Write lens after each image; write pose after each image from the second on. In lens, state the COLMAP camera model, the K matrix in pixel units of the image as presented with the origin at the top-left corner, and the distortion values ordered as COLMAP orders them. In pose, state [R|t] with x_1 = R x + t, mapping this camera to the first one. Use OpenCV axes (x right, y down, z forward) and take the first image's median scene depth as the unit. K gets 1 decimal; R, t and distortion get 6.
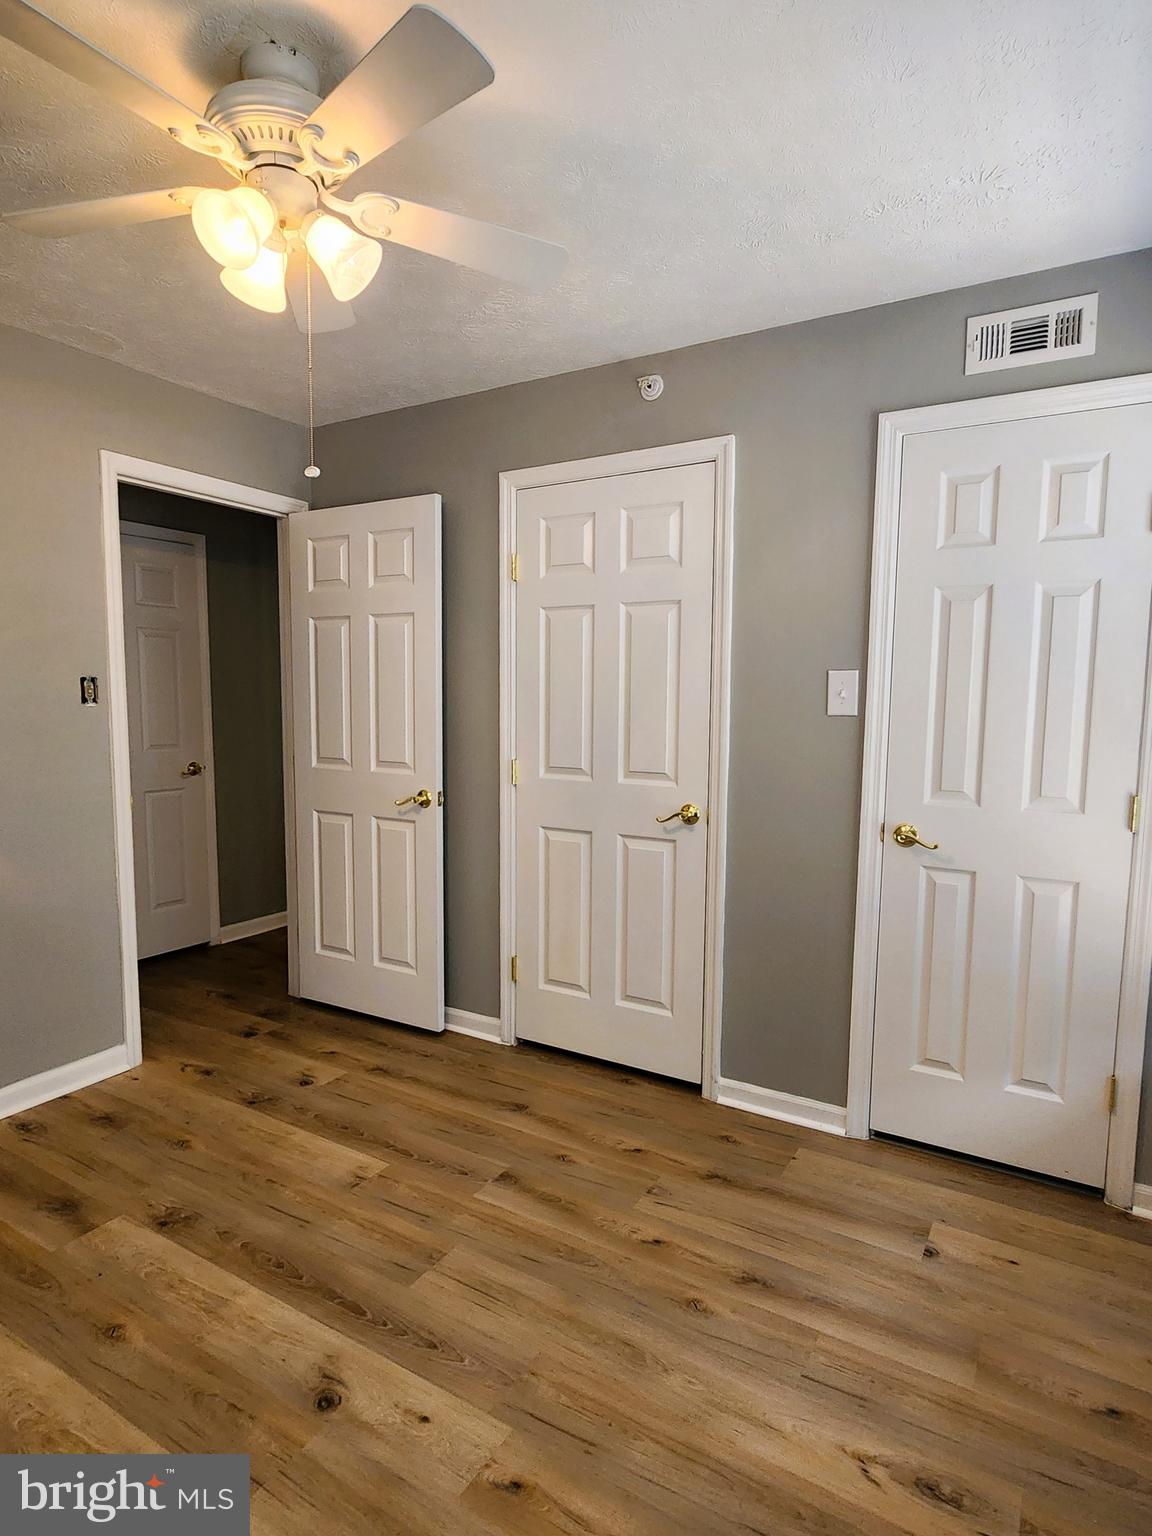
lens RADIAL K [[833.7, 0, 576.2], [0, 833.7, 773.8], [0, 0, 1]] dist [-0.001698, 0.000750]
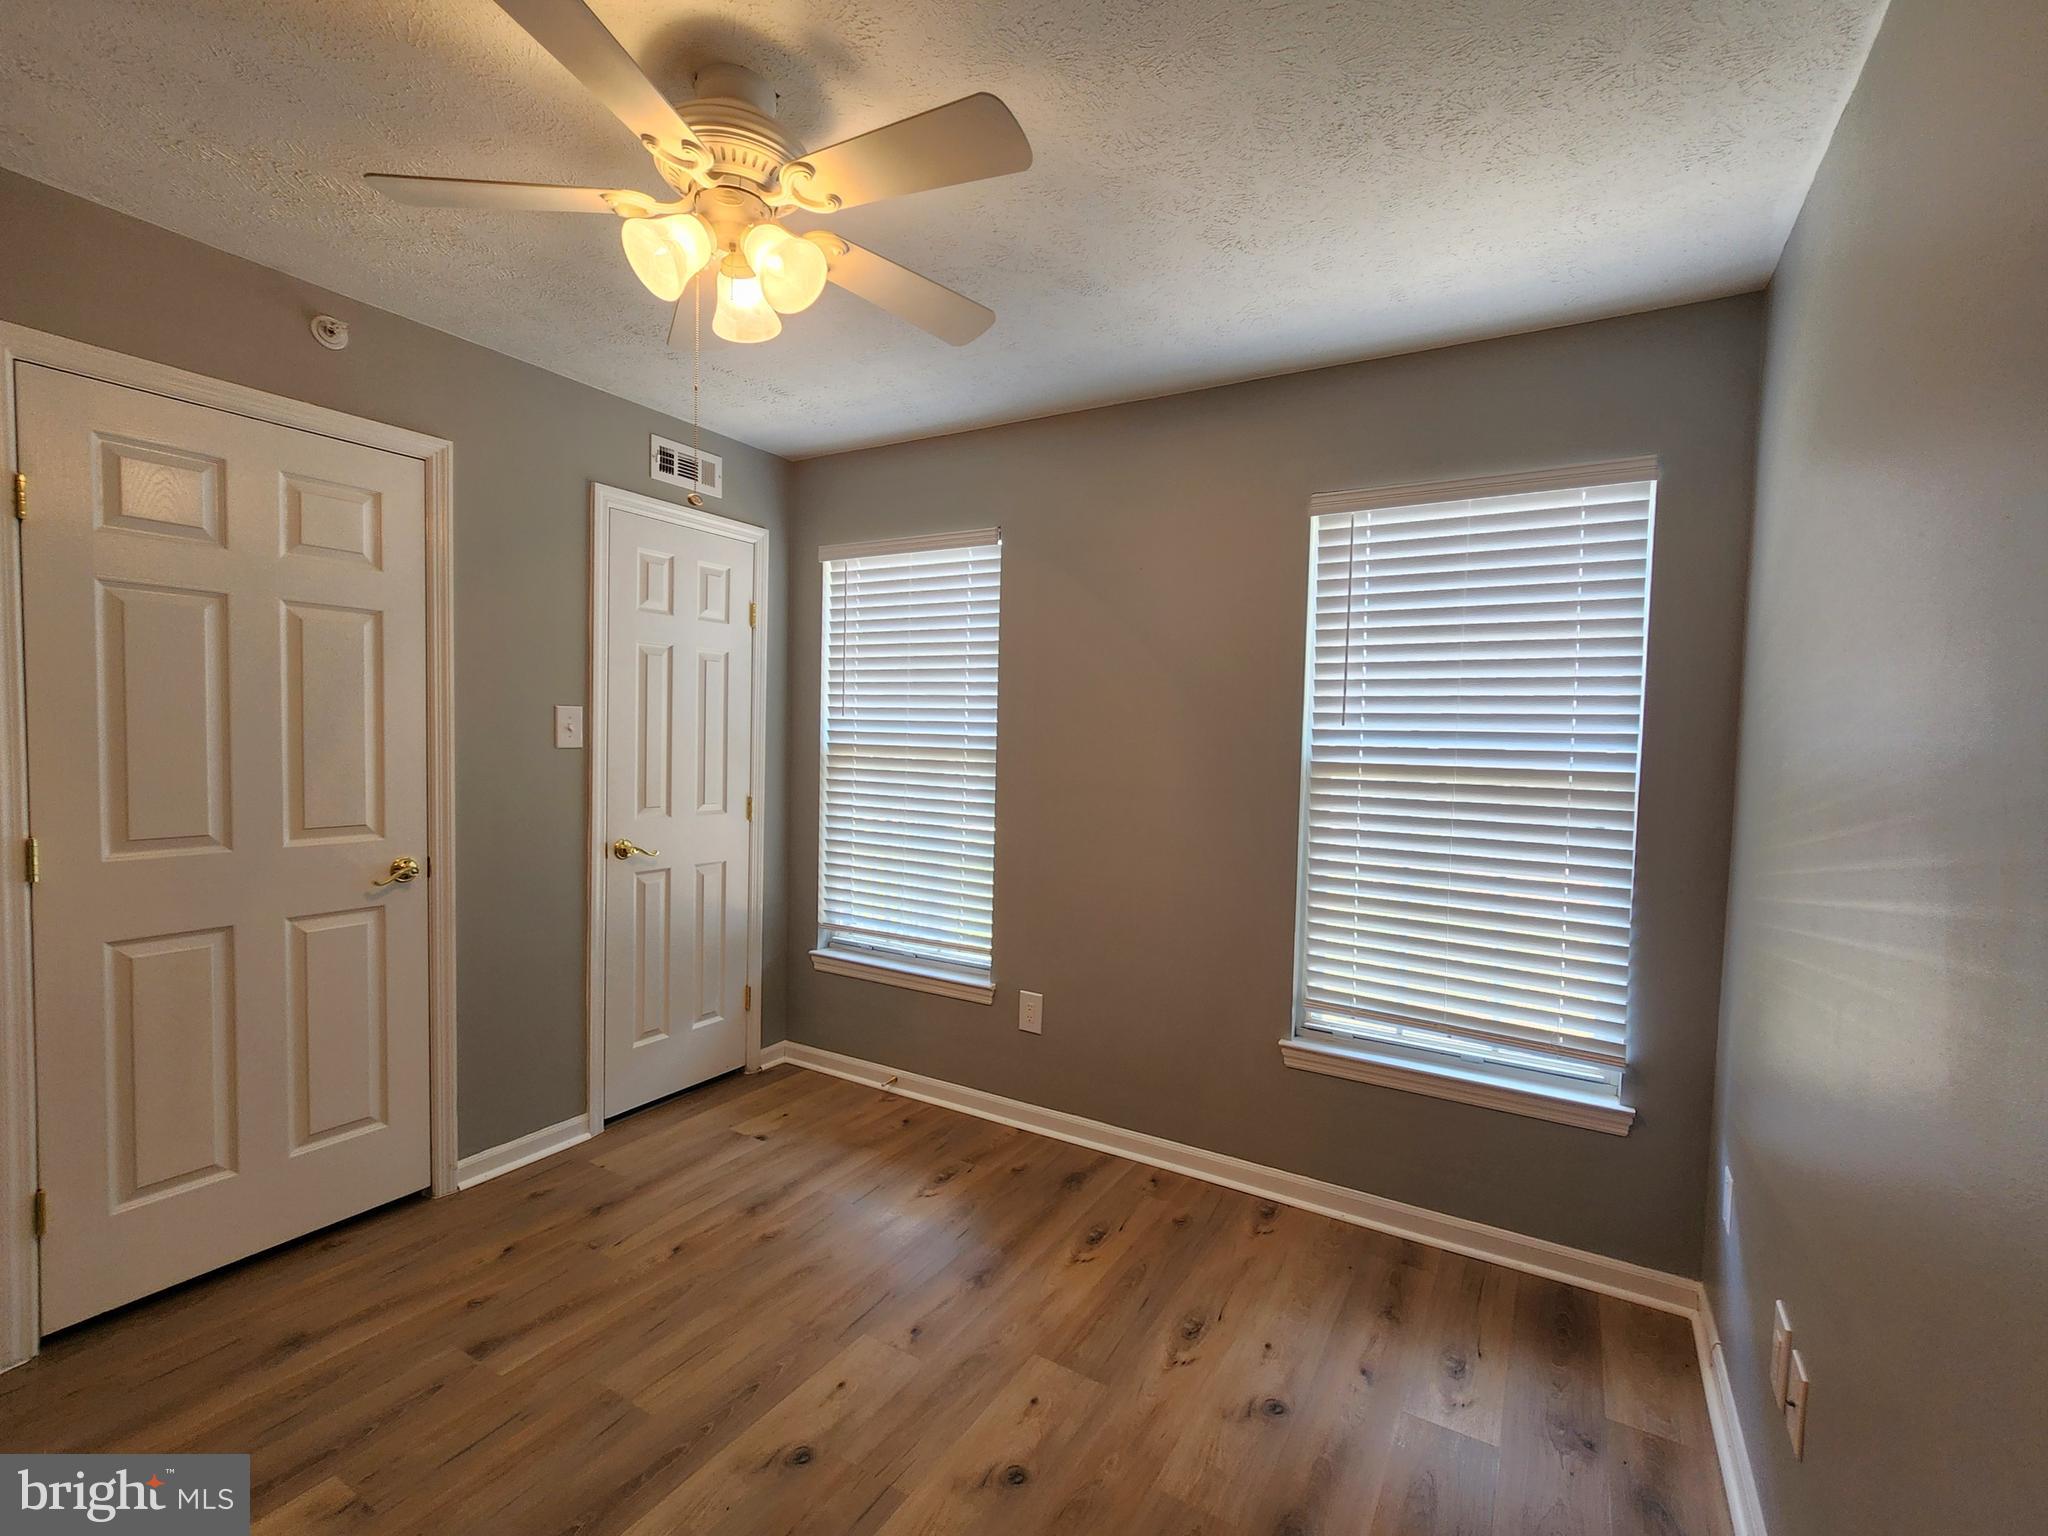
lens RADIAL K [[825.5, 0, 1024.0], [0, 825.5, 768.0], [0, 0, 1]] dist [0.000755, -0.000264]
pose [[0.051512, -0.048047, 0.997516, -0.719708], [0.069361, 0.996602, 0.044421, -0.051609], [-0.996261, 0.066900, 0.054670, 0.369285]]
